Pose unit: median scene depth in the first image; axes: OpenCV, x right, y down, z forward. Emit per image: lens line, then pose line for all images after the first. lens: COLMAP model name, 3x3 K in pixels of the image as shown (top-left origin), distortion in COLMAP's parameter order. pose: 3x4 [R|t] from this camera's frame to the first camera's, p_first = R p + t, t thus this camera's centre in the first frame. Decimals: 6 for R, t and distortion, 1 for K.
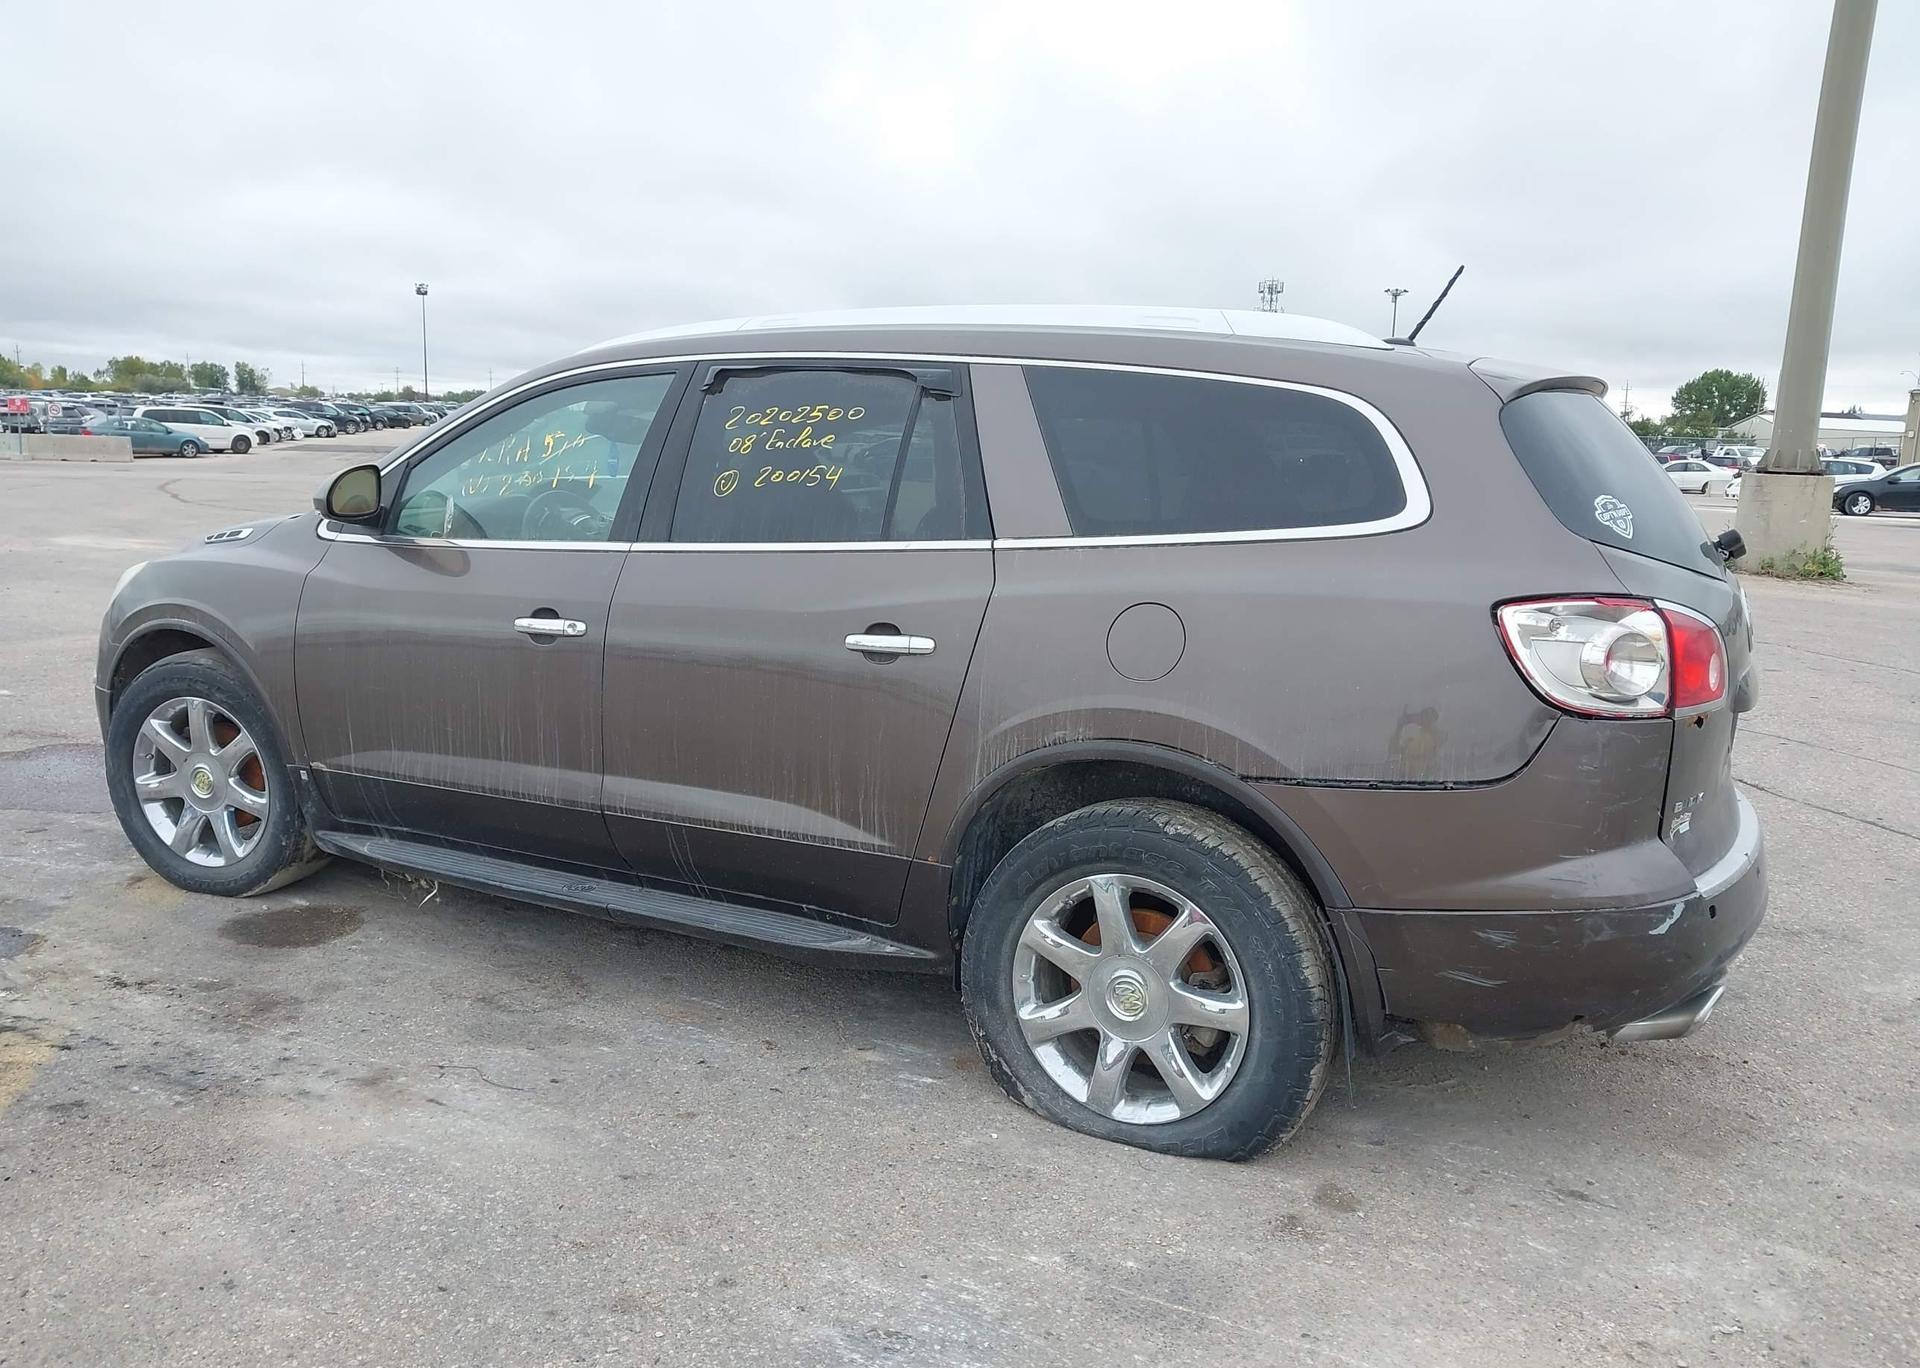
lens RADIAL K [[1504.3, 0, 955.4], [0, 1504.3, 694.2], [0, 0, 1]] dist [0.041490, -0.054640]
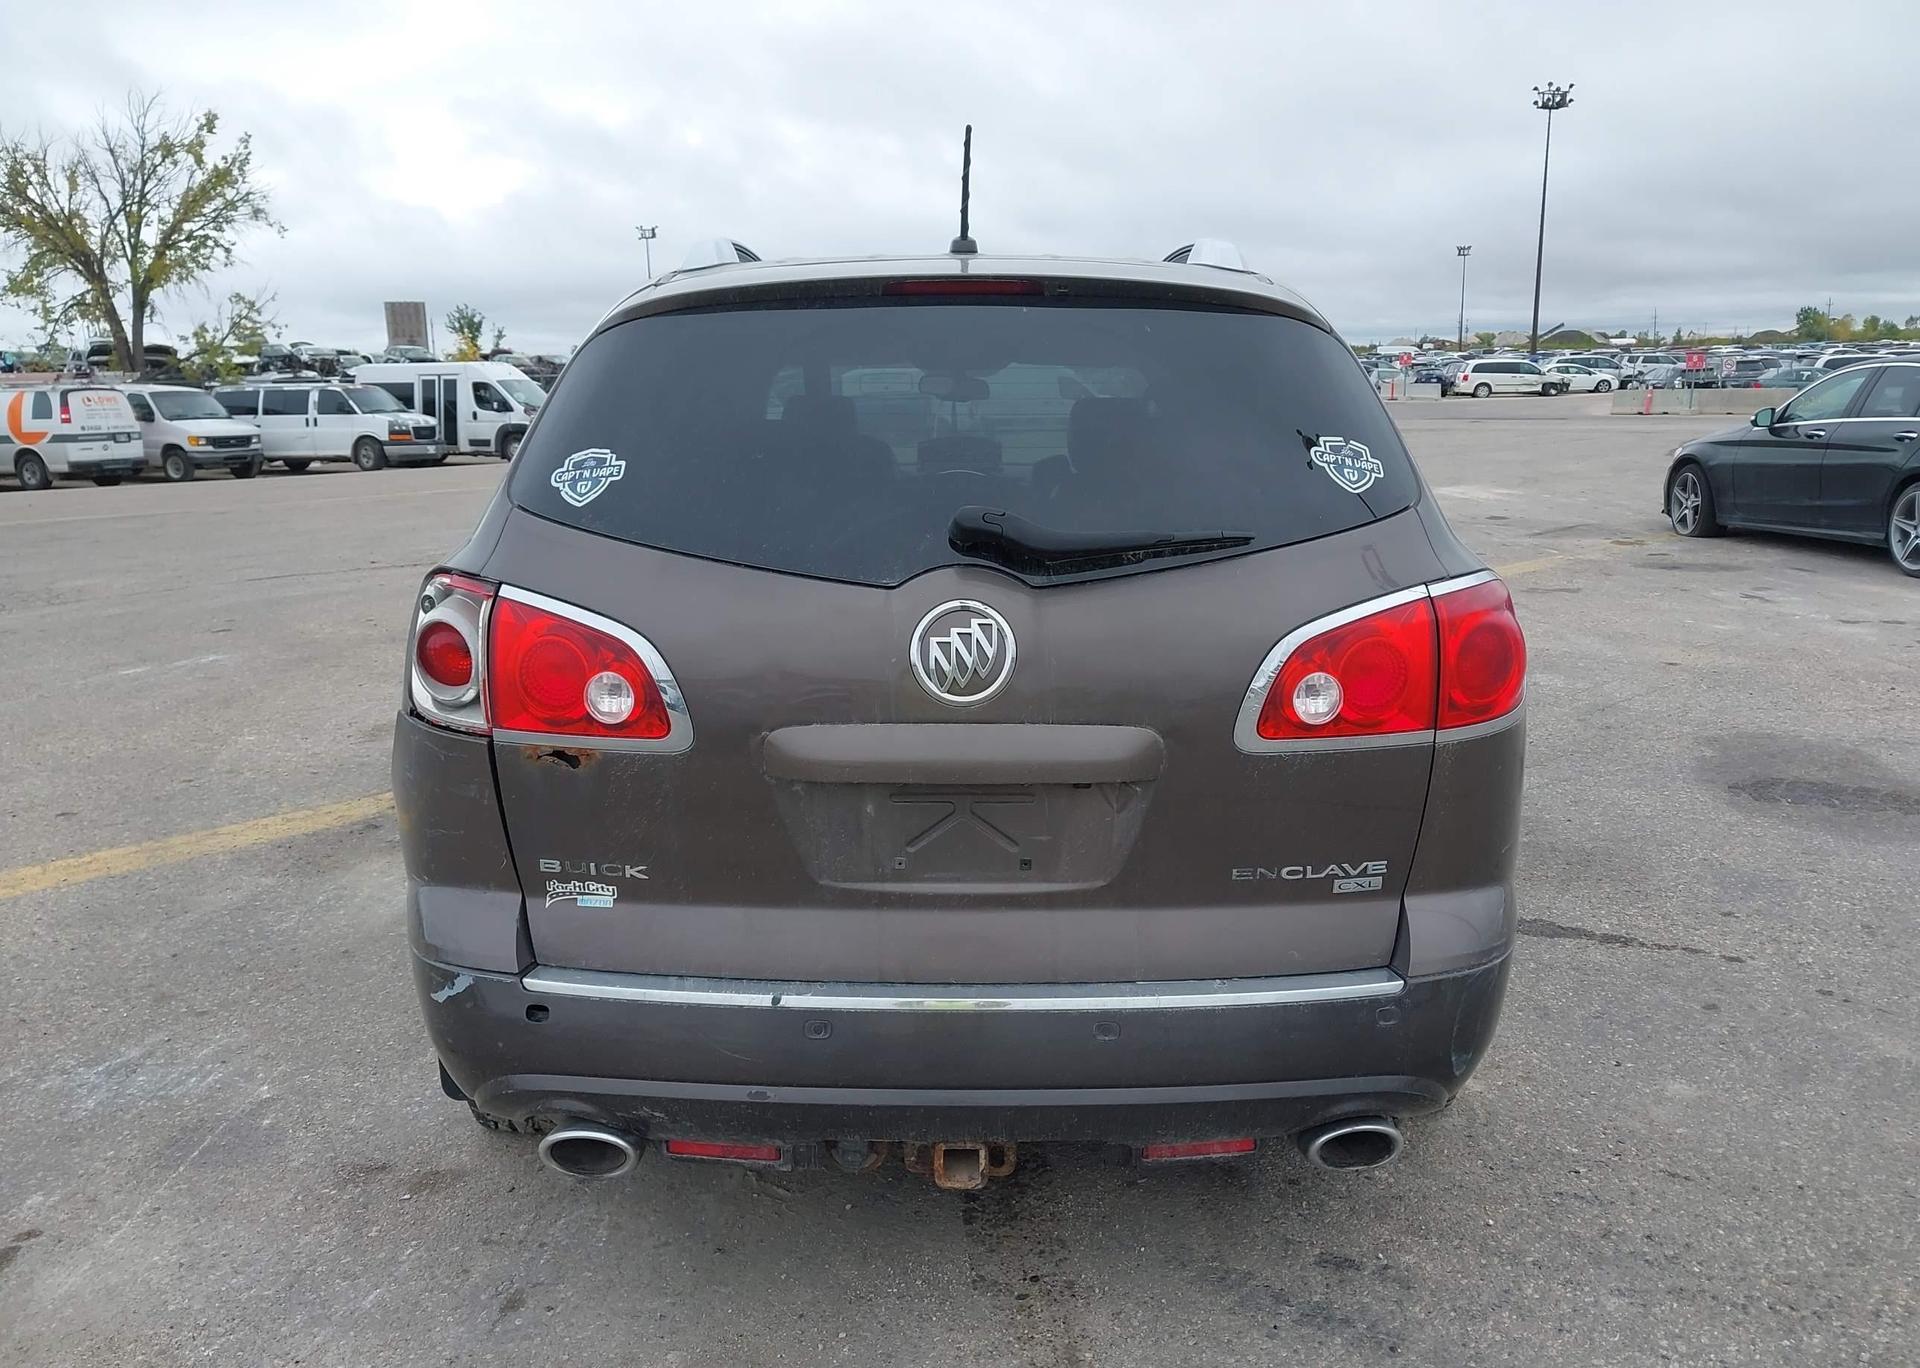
lens RADIAL K [[1504.3, 0, 943.6], [0, 1504.3, 703.4], [0, 0, 1]] dist [0.041490, -0.054640]
pose [[0.481336, 0.144438, -0.864554, 1.010729], [-0.112799, 0.988336, 0.102317, -0.086710], [0.869248, 0.048272, 0.492014, 0.668313]]
